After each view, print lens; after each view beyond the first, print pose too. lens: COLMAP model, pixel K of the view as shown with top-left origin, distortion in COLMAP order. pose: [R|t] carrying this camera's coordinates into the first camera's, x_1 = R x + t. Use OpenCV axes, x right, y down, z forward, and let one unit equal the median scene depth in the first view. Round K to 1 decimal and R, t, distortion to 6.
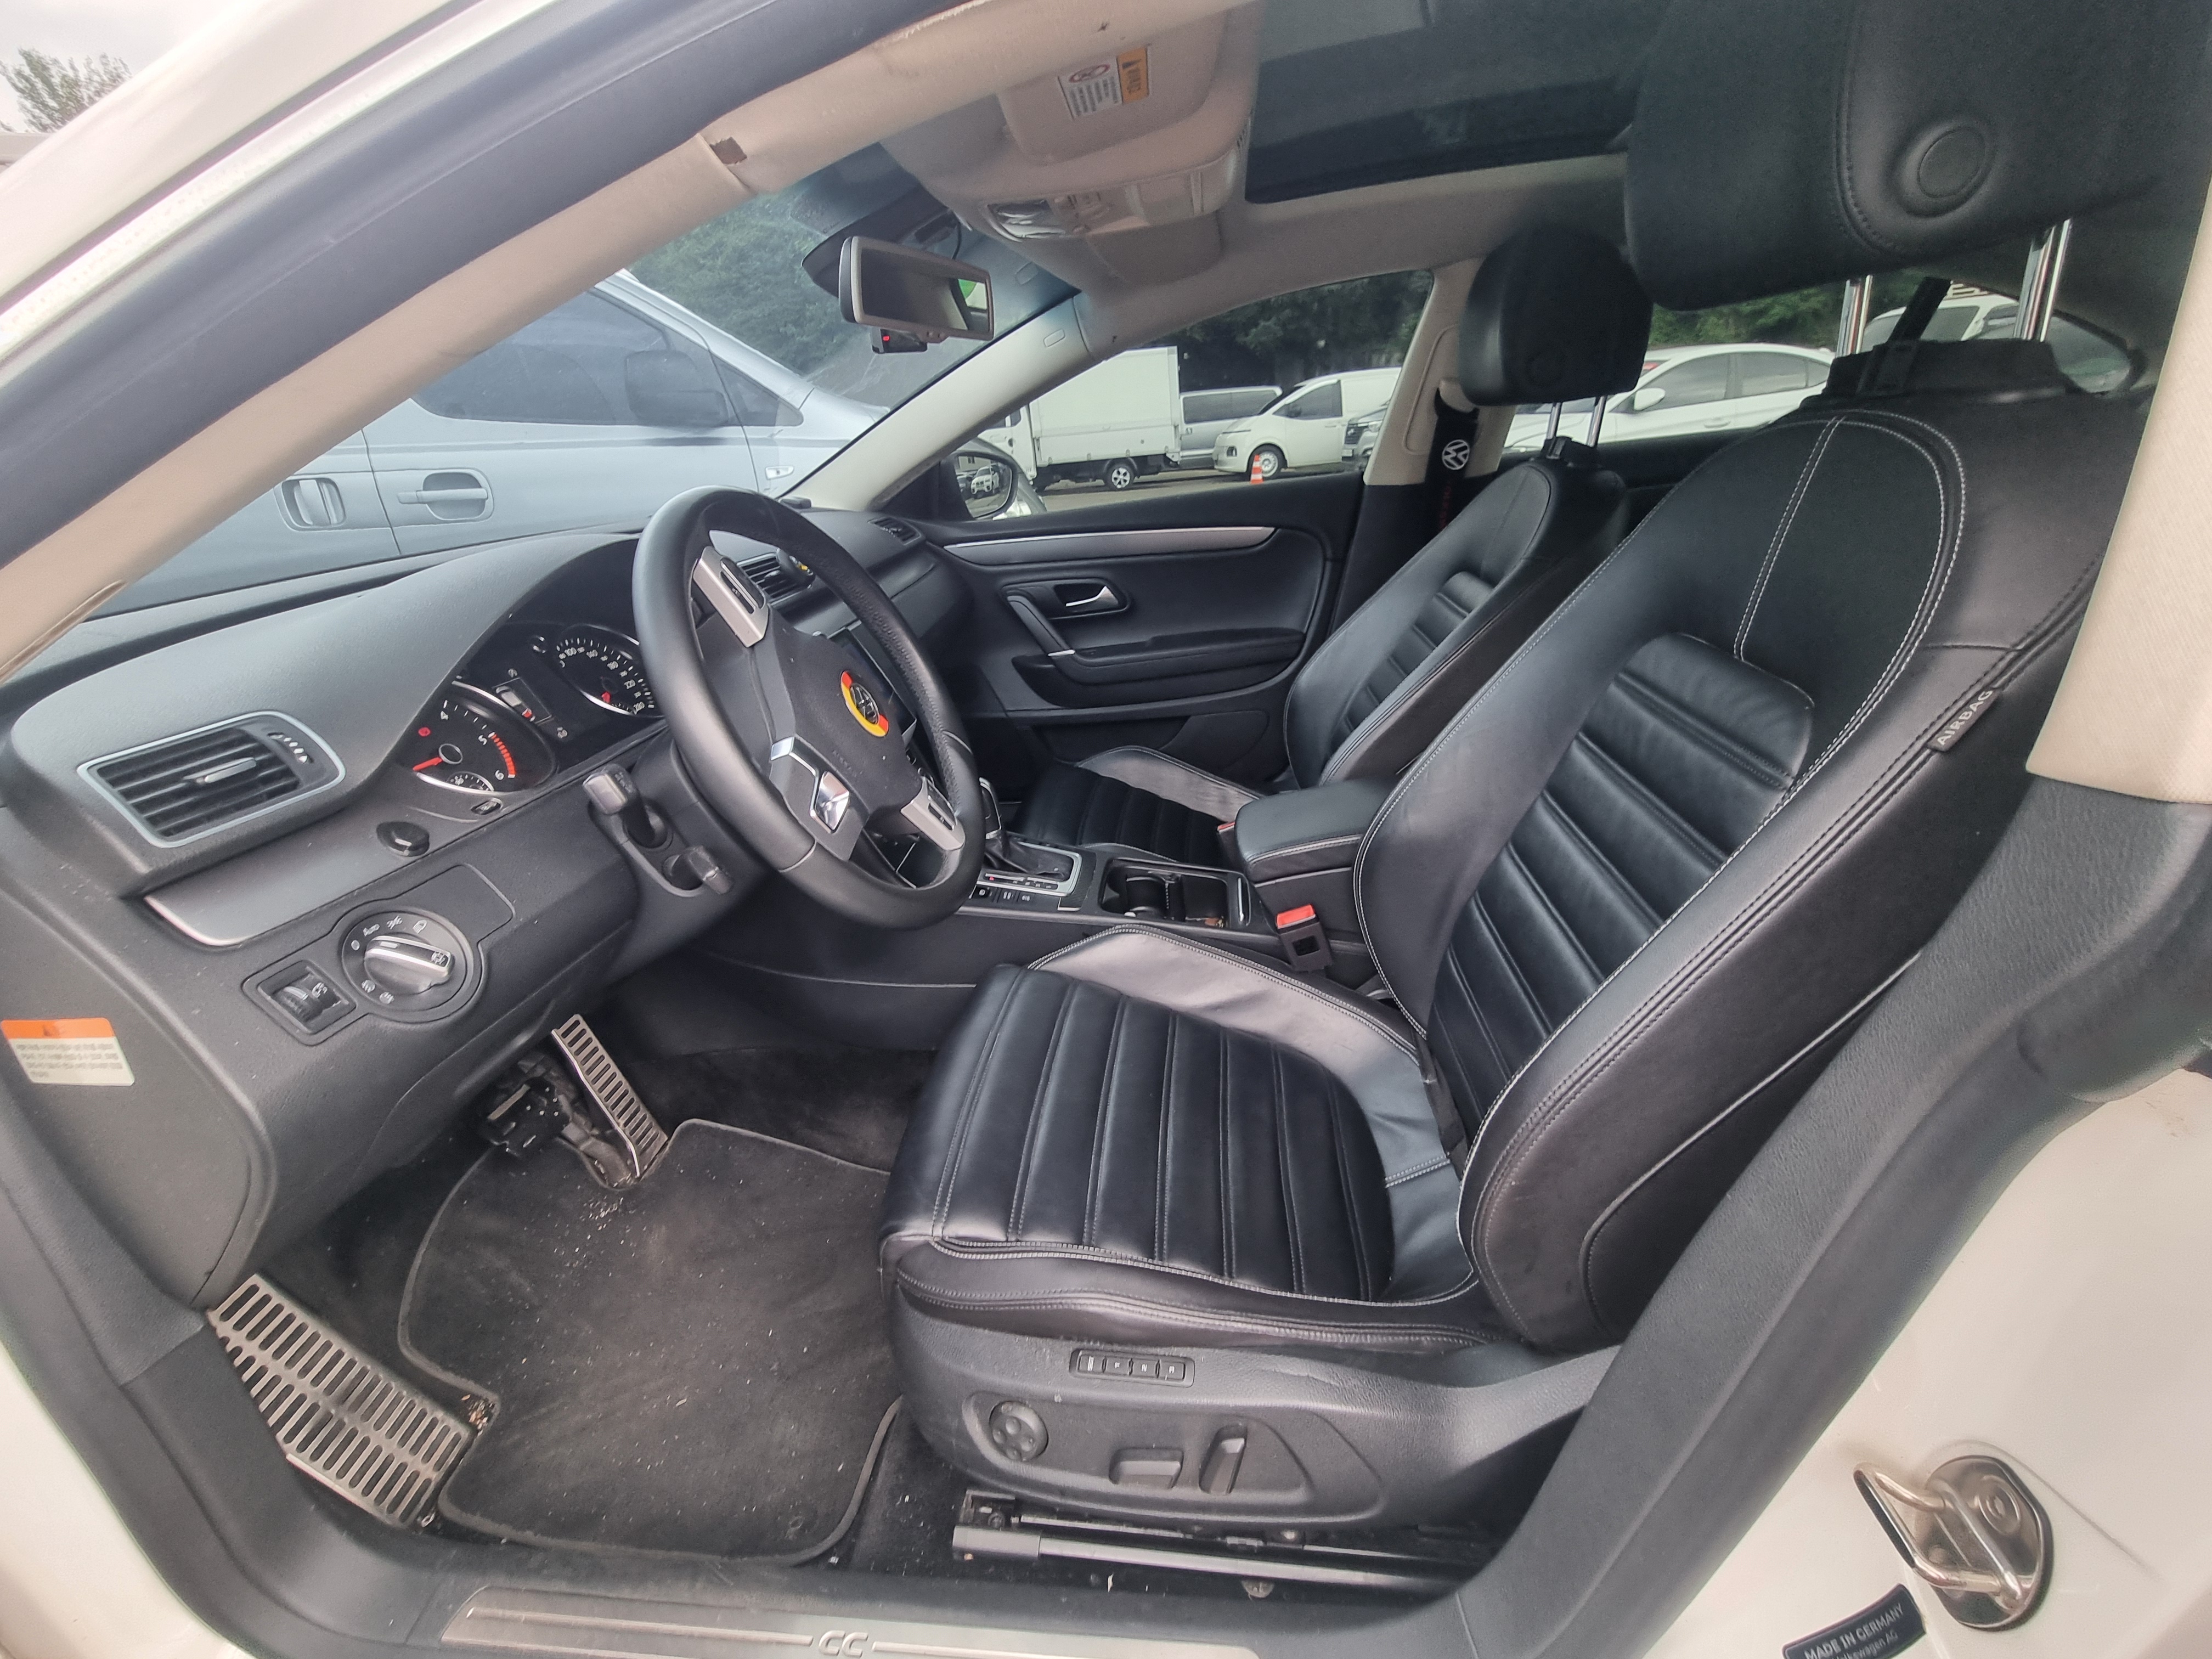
lens RADIAL K [[900.8, 0, 1111.6], [0, 900.8, 834.3], [0, 0, 1]] dist [-0.003201, -0.001504]
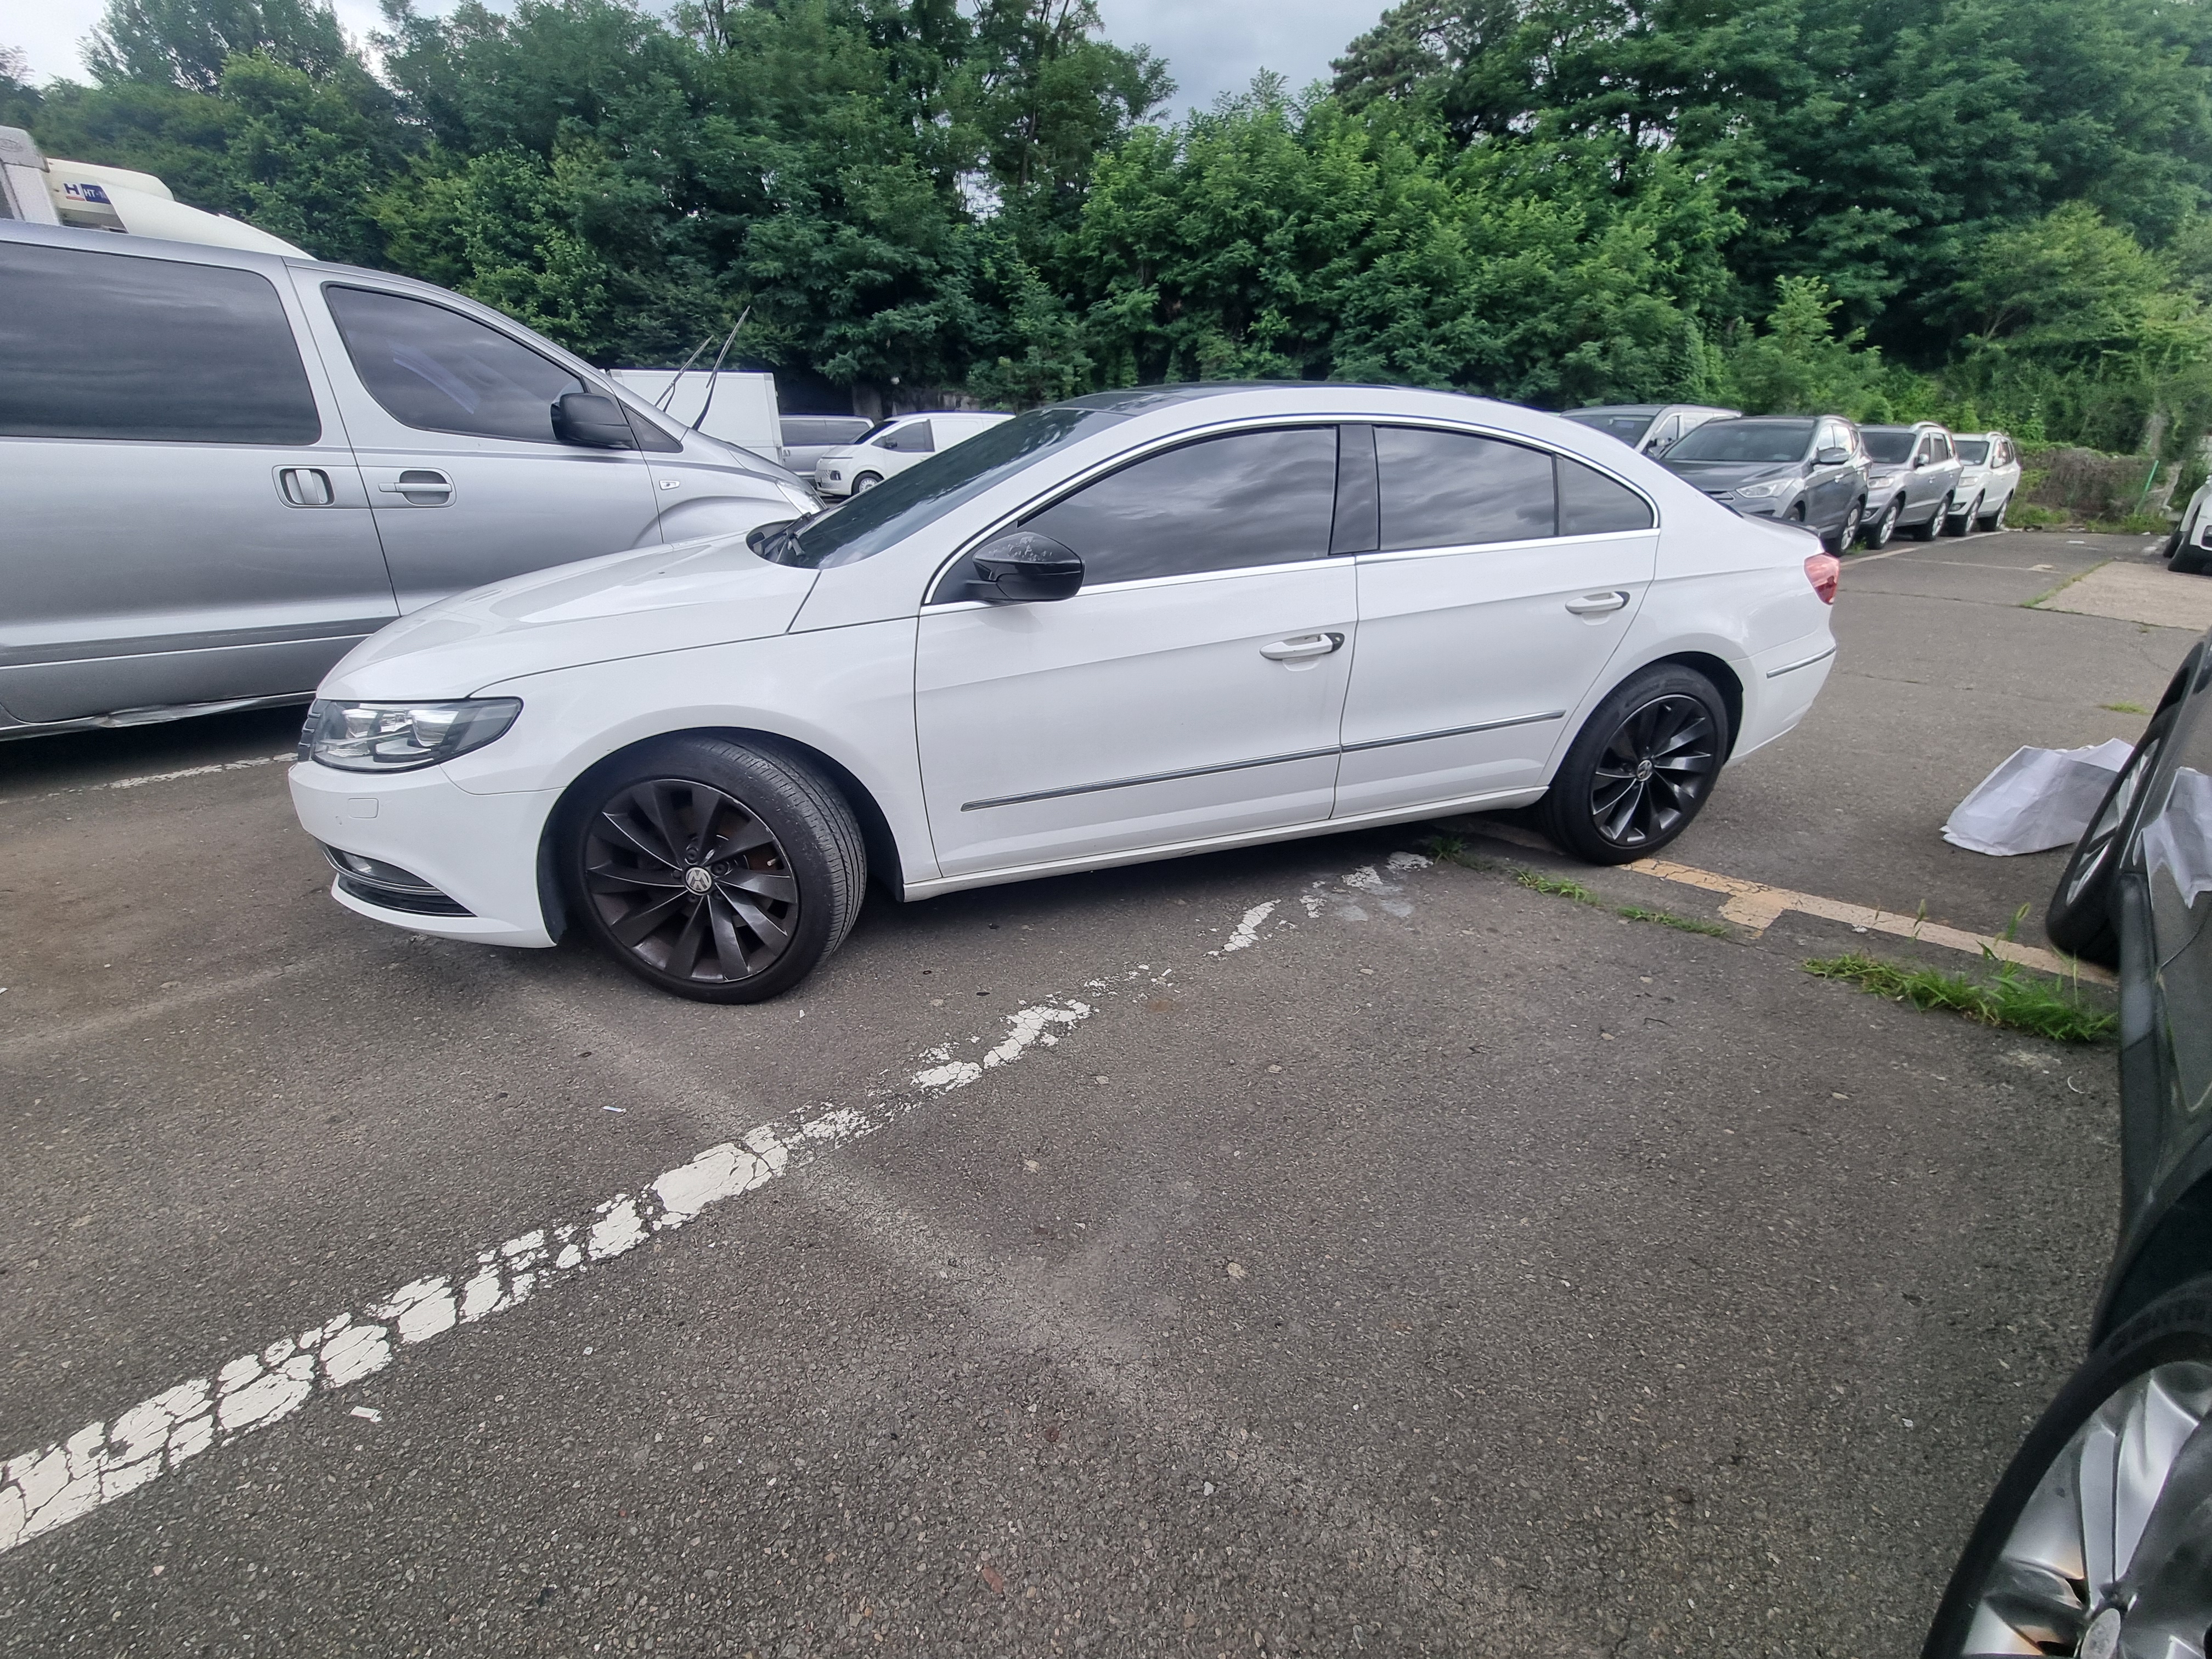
lens RADIAL K [[900.8, 0, 1111.0], [0, 900.8, 829.5], [0, 0, 1]] dist [-0.003201, -0.001504]
pose [[0.902122, -0.093893, 0.421141, -0.060930], [0.106391, 0.994305, -0.006222, 0.034540], [-0.418158, 0.050419, 0.906974, -0.086465]]
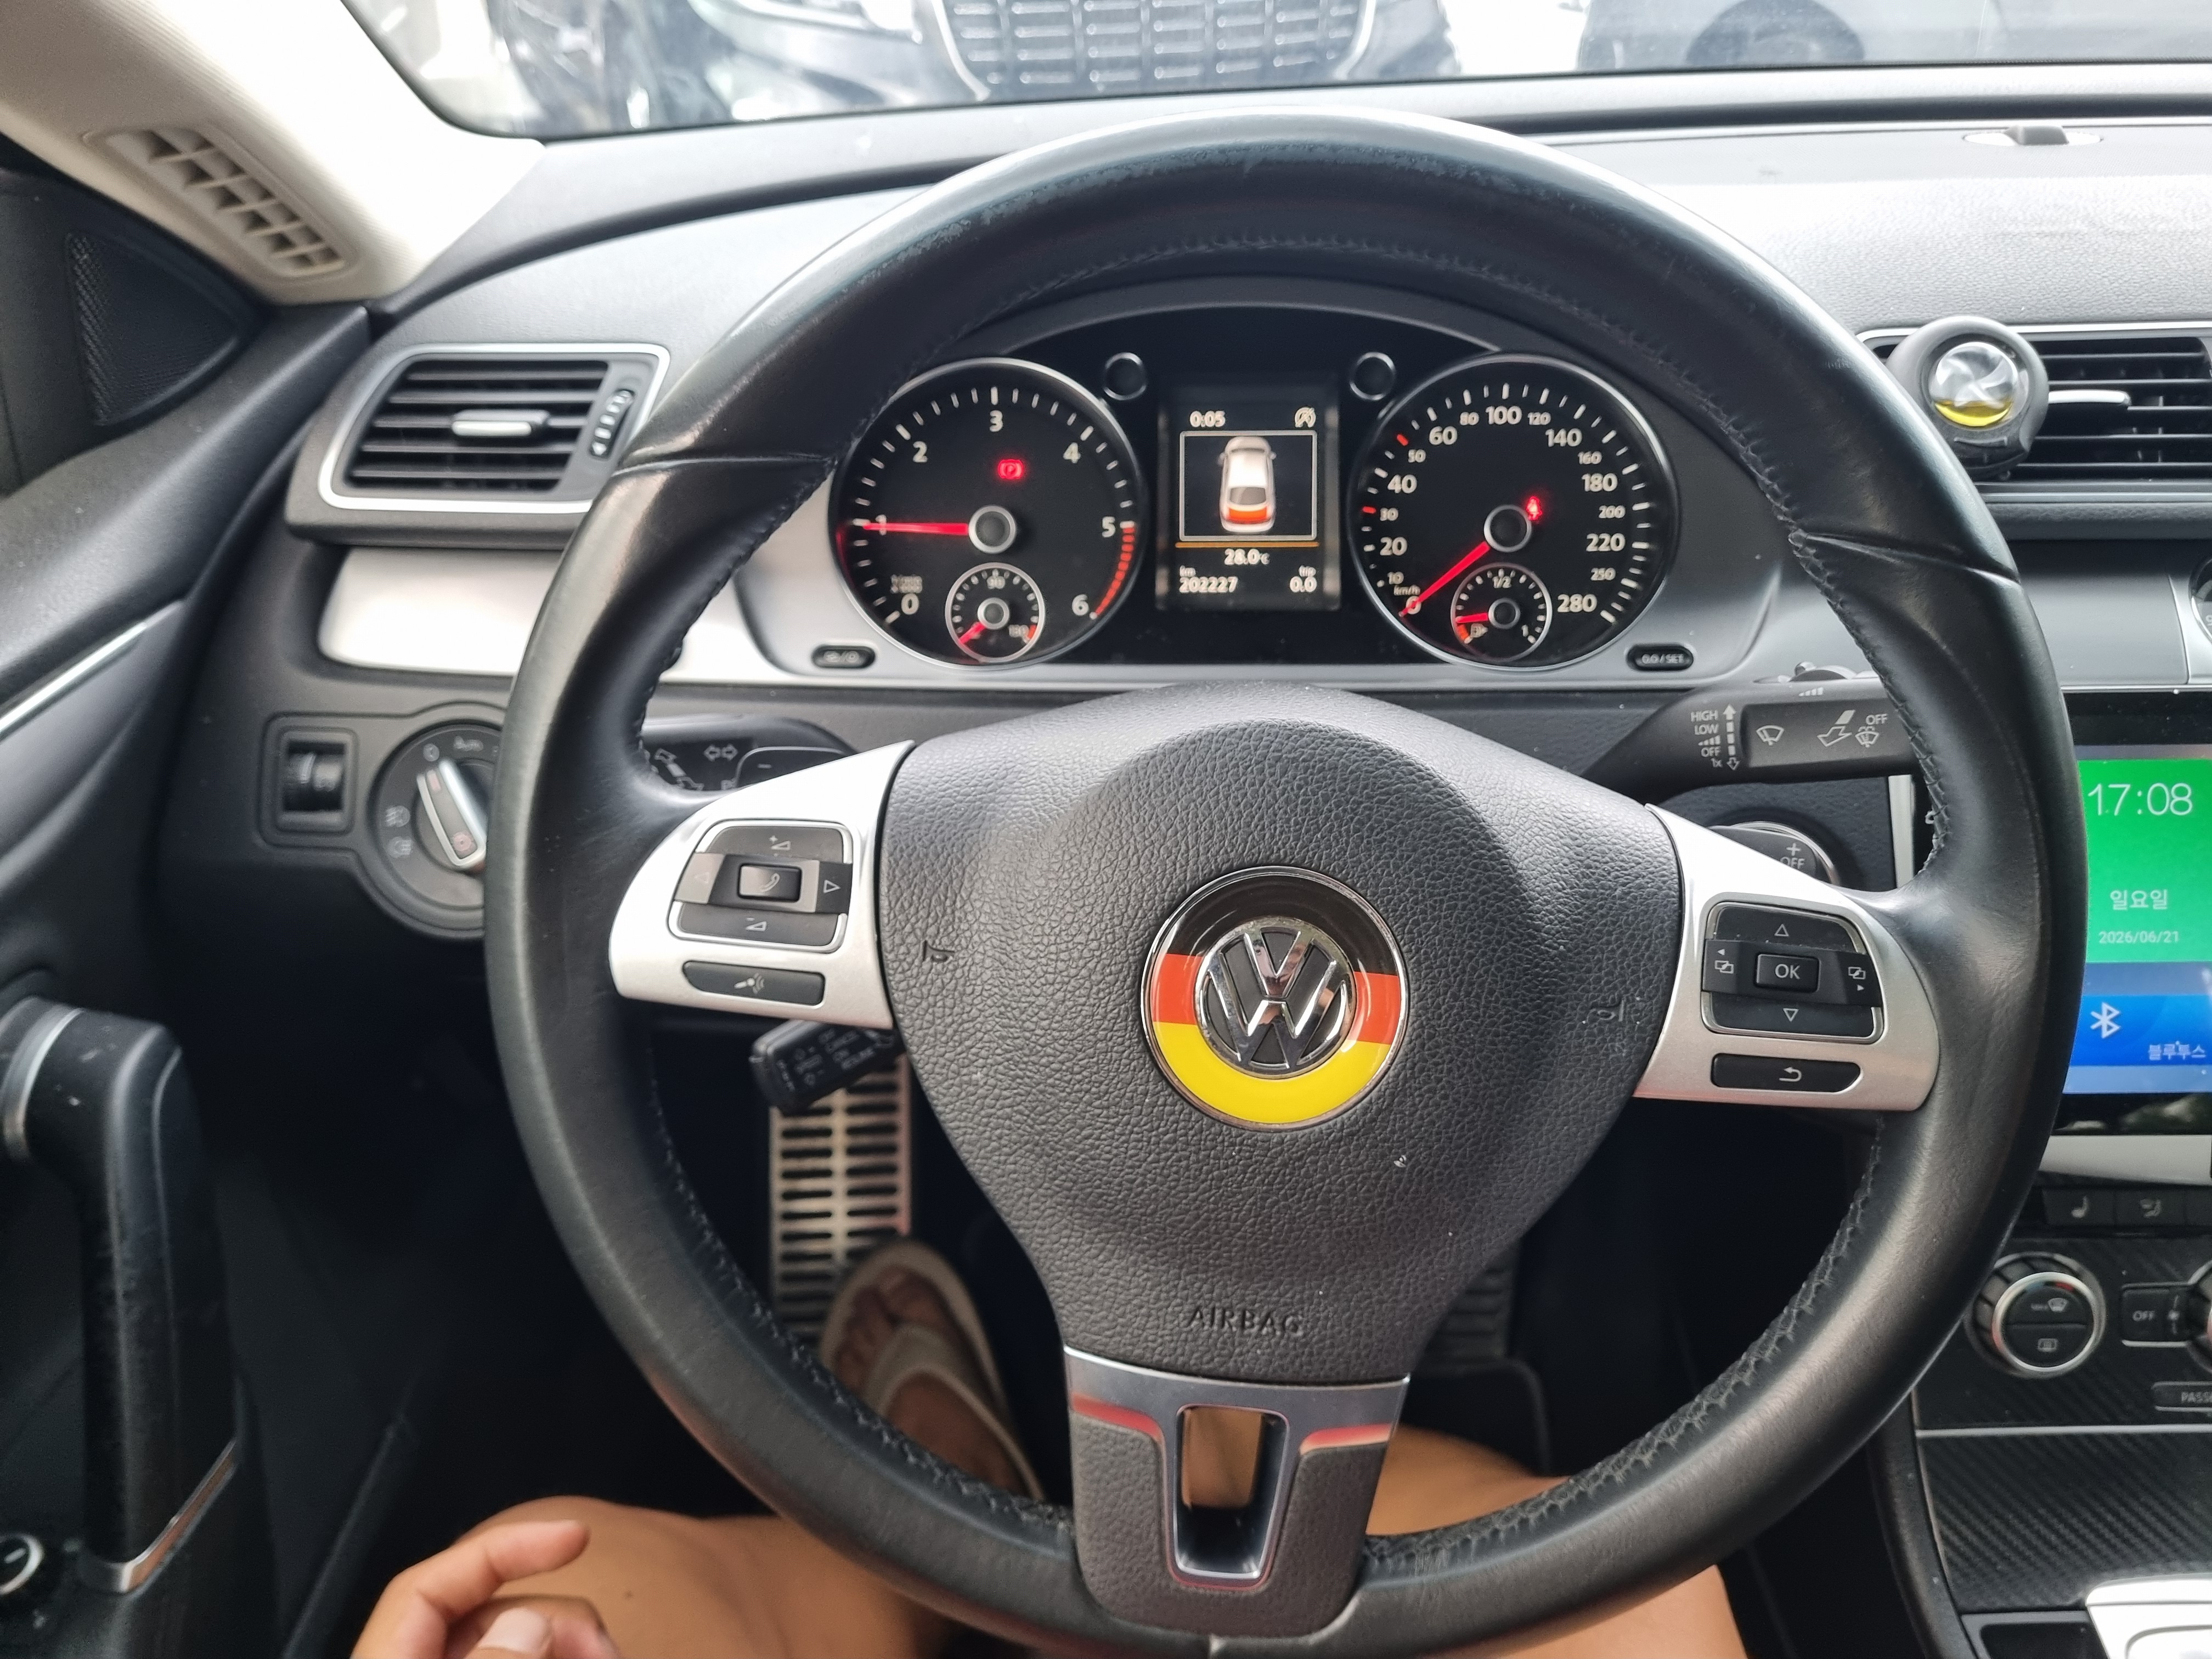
lens RADIAL K [[1671.4, 0, 1104.1], [0, 1671.4, 843.6], [0, 0, 1]] dist [0.021922, -0.026458]
pose [[0.082622, 0.579065, -0.811084, 0.004226], [-0.396461, 0.765791, 0.506342, -0.015043], [0.914326, 0.279728, 0.292848, 0.027713]]
